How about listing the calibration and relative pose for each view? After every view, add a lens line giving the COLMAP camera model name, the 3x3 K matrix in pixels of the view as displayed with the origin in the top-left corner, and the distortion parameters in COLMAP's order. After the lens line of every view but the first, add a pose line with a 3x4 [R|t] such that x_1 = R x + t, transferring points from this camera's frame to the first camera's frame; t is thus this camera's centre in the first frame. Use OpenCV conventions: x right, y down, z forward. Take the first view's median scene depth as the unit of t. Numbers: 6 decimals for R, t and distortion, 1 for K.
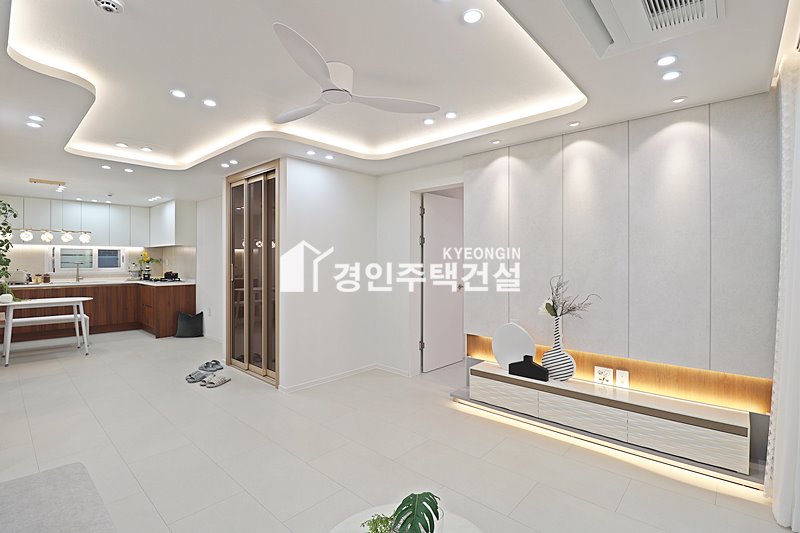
lens RADIAL K [[376.9, 0, 401.1], [0, 376.9, 264.1], [0, 0, 1]] dist [0.000222, -0.012673]
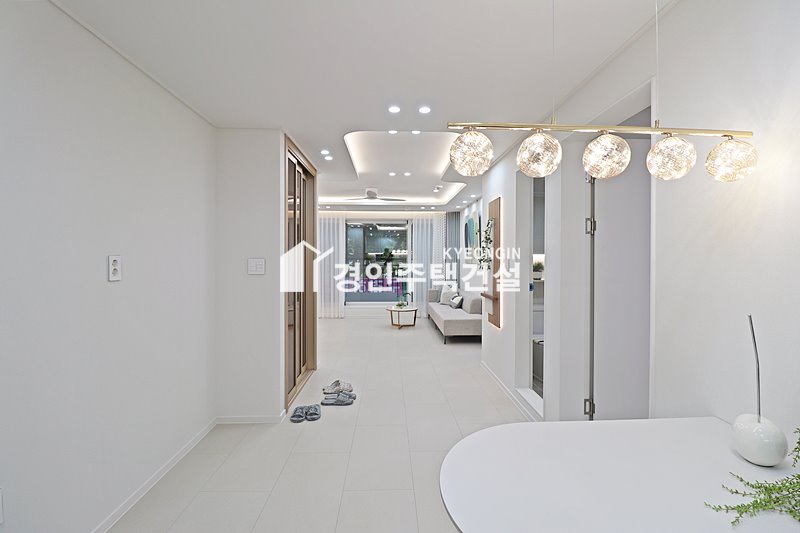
lens RADIAL K [[370.0, 0, 402.0], [0, 370.0, 262.8], [0, 0, 1]] dist [-0.000515, -0.011075]
pose [[-0.694587, -0.010432, 0.719333, -1.100820], [0.005386, 0.999791, 0.019701, -0.014847], [-0.719388, 0.017558, -0.694386, 1.325090]]
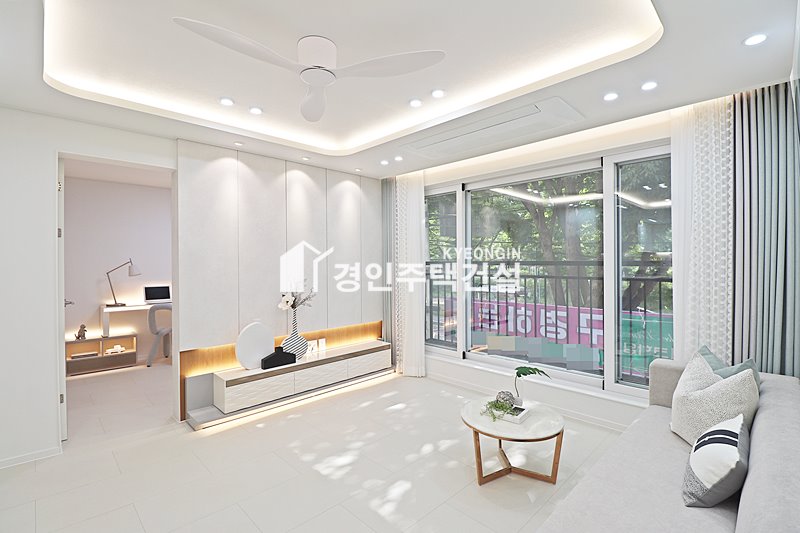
lens RADIAL K [[370.0, 0, 402.0], [0, 370.0, 262.8], [0, 0, 1]] dist [-0.000515, -0.011075]
pose [[0.057479, 0.000258, 0.998347, -0.500729], [0.015472, 0.999880, -0.001149, -0.001713], [-0.998227, 0.015512, 0.057469, 0.372410]]
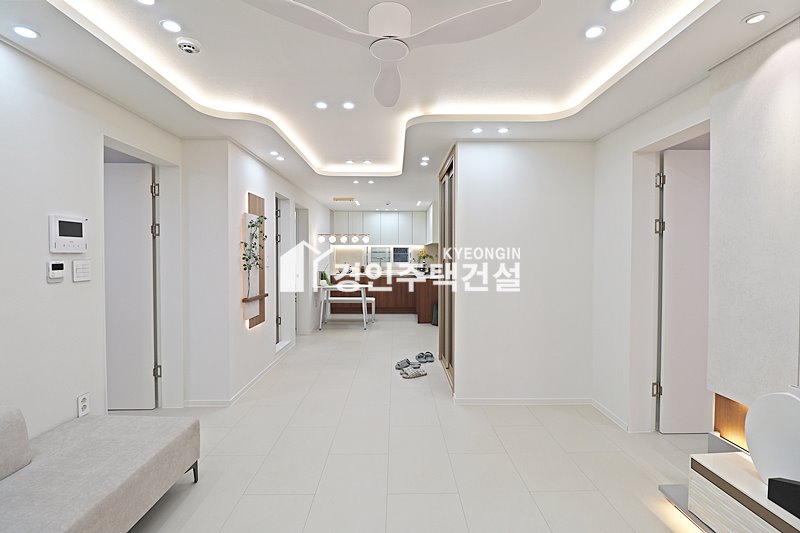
lens RADIAL K [[372.2, 0, 402.8], [0, 372.2, 262.3], [0, 0, 1]] dist [-0.000228, -0.011779]
pose [[0.684673, 0.012128, -0.728750, 0.203032], [-0.006148, 0.999922, 0.010865, -0.005202], [0.728825, -0.002959, 0.684694, 0.238708]]
